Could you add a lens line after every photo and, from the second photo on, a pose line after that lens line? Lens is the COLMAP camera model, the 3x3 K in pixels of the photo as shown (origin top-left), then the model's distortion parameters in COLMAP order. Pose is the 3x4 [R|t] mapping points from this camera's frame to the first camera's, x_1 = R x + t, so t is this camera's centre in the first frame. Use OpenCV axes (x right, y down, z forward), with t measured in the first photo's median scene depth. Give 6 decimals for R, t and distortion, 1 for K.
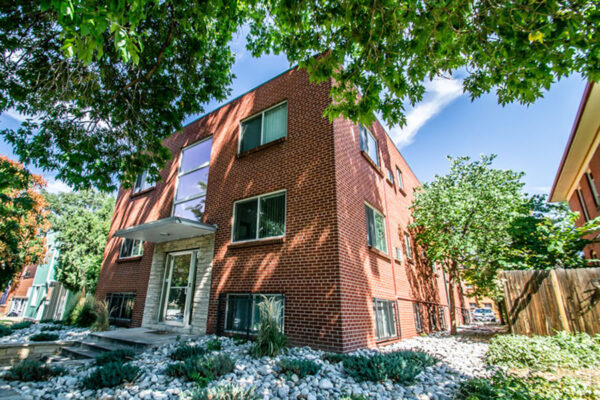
lens RADIAL K [[293.5, 0, 299.7], [0, 293.5, 198.8], [0, 0, 1]] dist [0.001470, -0.000244]
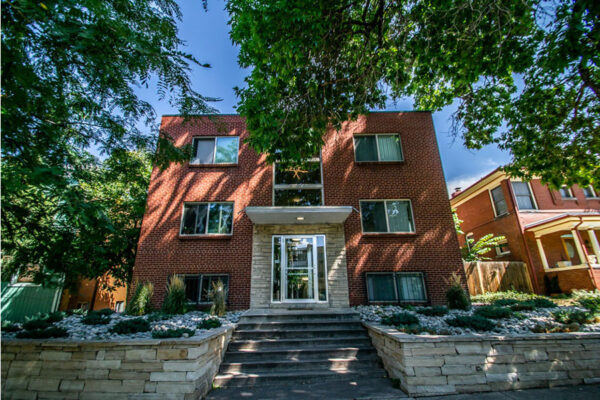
lens RADIAL K [[265.3, 0, 300.1], [0, 265.3, 200.7], [0, 0, 1]] dist [0.002065, 0.000013]
pose [[0.807642, 0.162273, 0.566906, -1.115682], [-0.167564, 0.984914, -0.043205, 0.108500], [-0.565365, -0.060099, 0.822649, 0.229525]]
